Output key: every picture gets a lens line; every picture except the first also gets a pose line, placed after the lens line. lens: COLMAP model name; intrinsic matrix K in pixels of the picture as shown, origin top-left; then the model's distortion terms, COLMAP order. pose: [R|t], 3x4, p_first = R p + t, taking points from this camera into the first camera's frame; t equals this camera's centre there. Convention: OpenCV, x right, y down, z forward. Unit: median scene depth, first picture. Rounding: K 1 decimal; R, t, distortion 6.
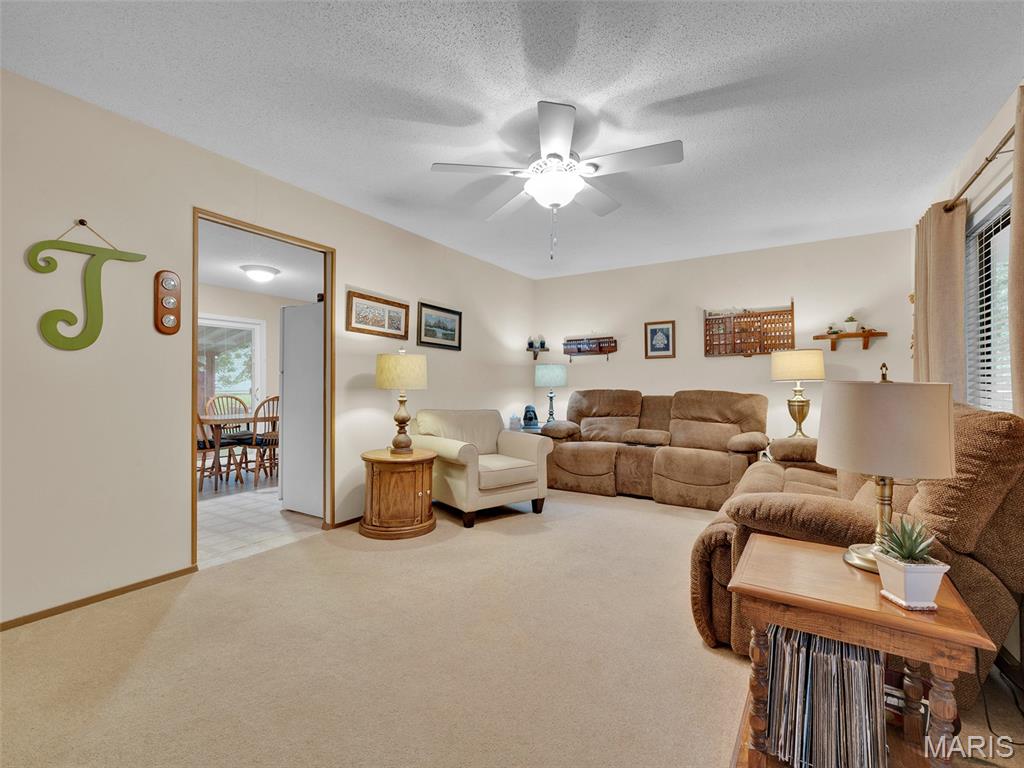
lens RADIAL K [[467.3, 0, 516.8], [0, 467.3, 375.7], [0, 0, 1]] dist [-0.002633, -0.000593]
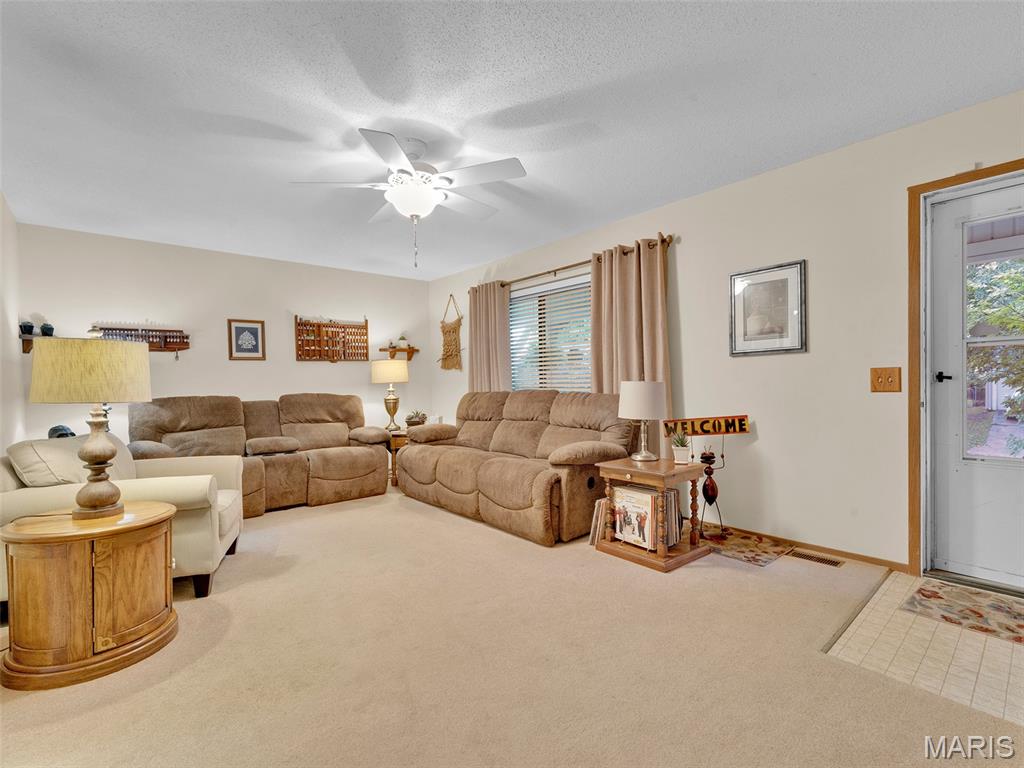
lens RADIAL K [[467.3, 0, 517.8], [0, 467.3, 386.5], [0, 0, 1]] dist [-0.002633, -0.000593]
pose [[0.295195, -0.013405, 0.955343, -0.468317], [-0.002065, 0.999890, 0.014669, -0.000415], [-0.955435, -0.006303, 0.295135, 0.256874]]
